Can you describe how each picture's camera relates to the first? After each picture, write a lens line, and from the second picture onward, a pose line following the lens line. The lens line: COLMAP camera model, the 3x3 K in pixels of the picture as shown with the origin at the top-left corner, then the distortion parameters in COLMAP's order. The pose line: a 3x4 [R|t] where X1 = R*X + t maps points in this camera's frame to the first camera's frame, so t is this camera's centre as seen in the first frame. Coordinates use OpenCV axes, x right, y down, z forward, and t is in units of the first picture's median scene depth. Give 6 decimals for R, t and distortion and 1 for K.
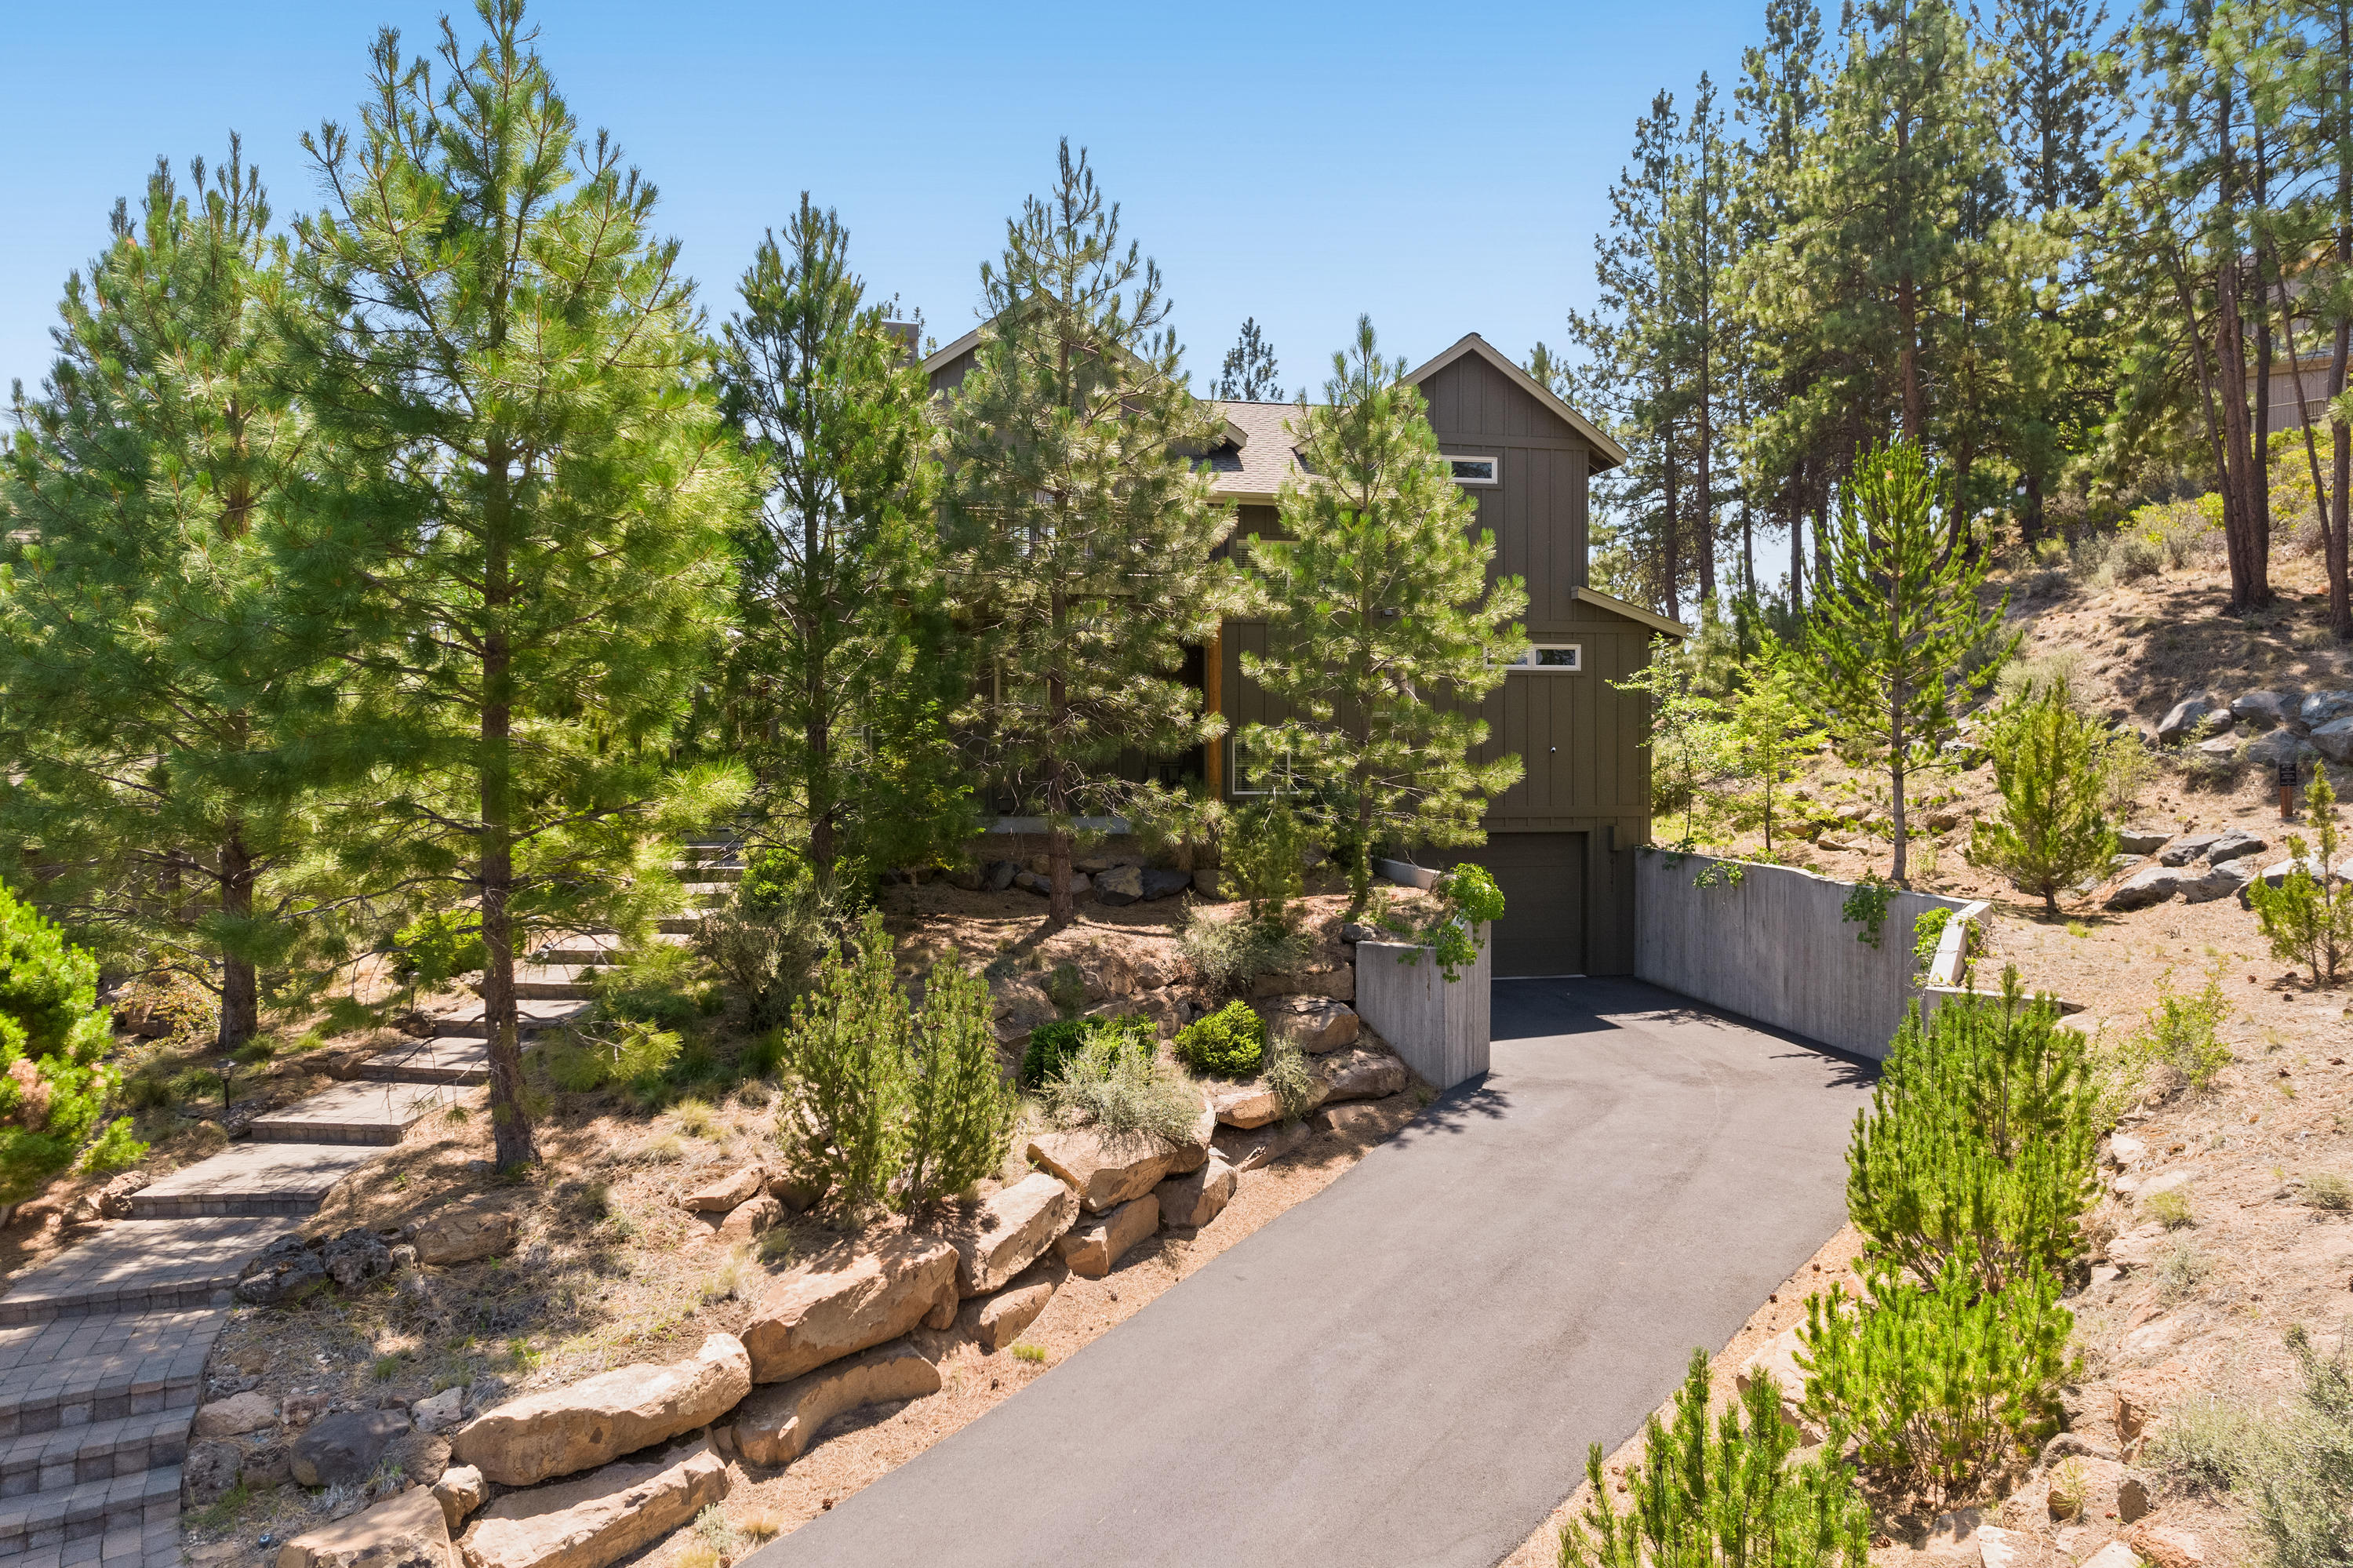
lens RADIAL K [[1477.2, 0, 1176.5], [0, 1477.2, 784.0], [0, 0, 1]] dist [-0.061808, 0.060847]
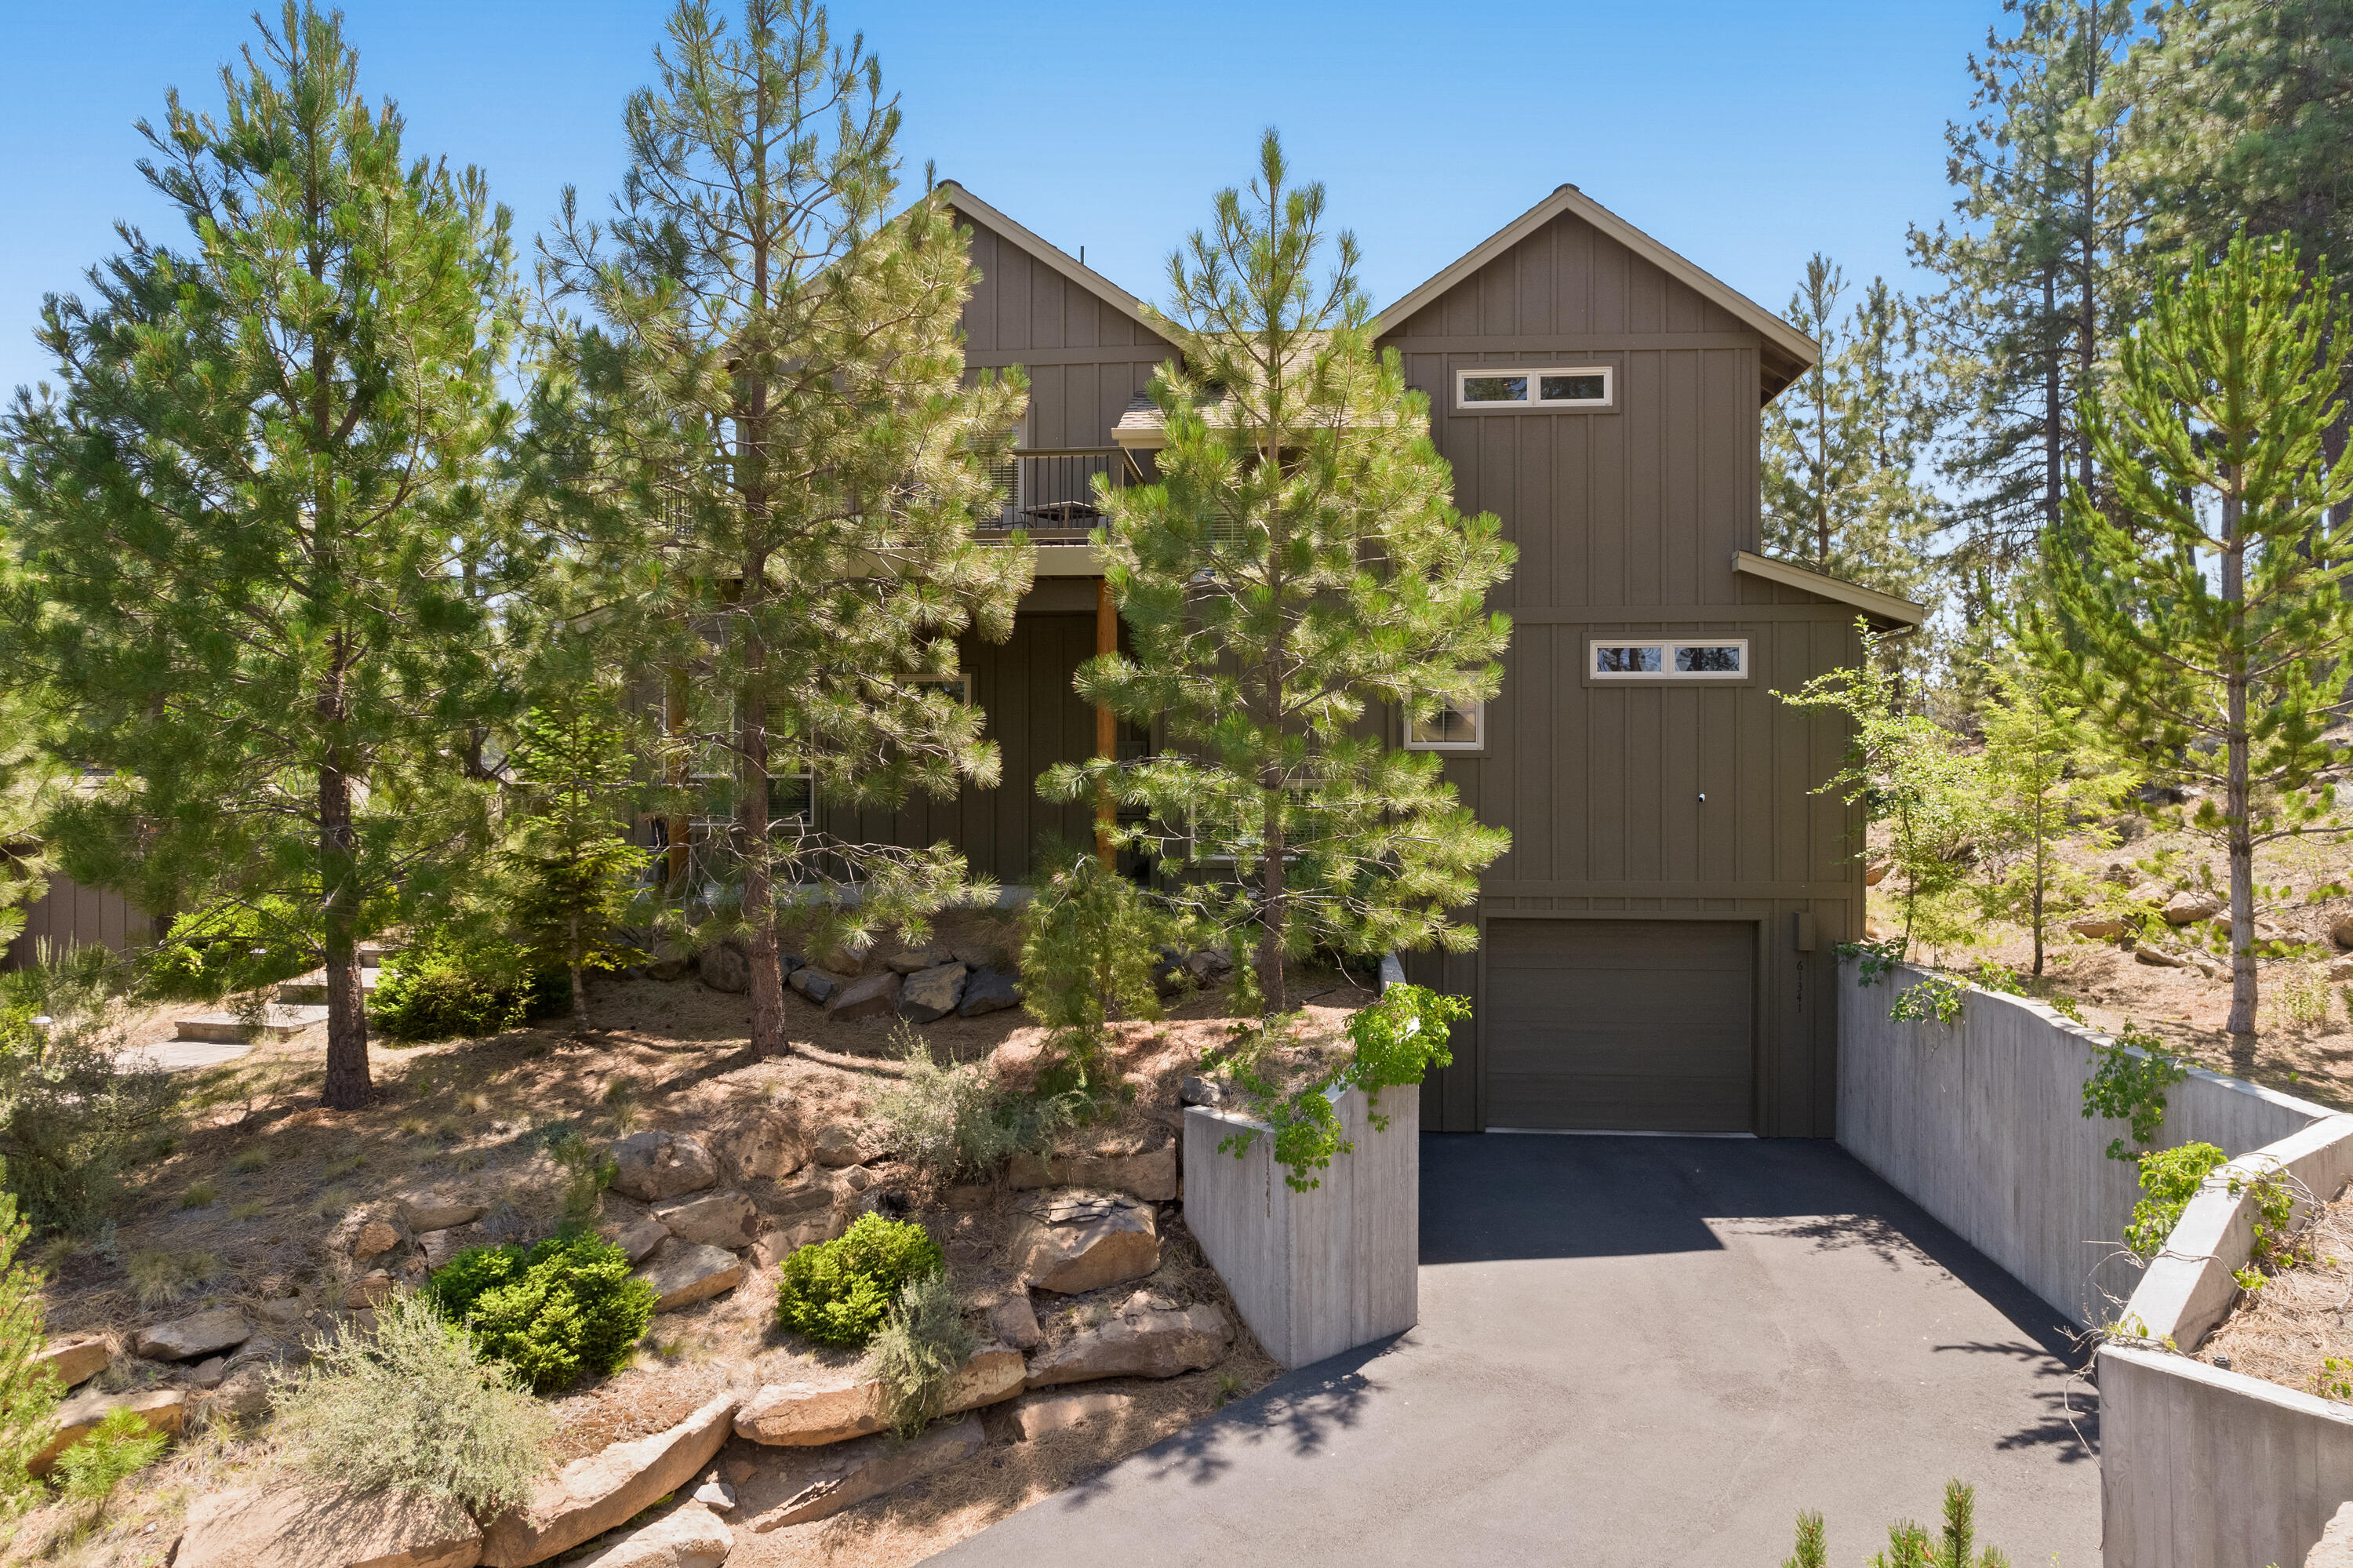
lens RADIAL K [[1498.5, 0, 1174.3], [0, 1498.5, 818.5], [0, 0, 1]] dist [-0.061236, 0.068257]
pose [[0.962970, 0.007530, -0.269503, 0.257194], [-0.008663, 0.999958, -0.003016, -0.011759], [0.269469, 0.005239, 0.962995, 0.348411]]
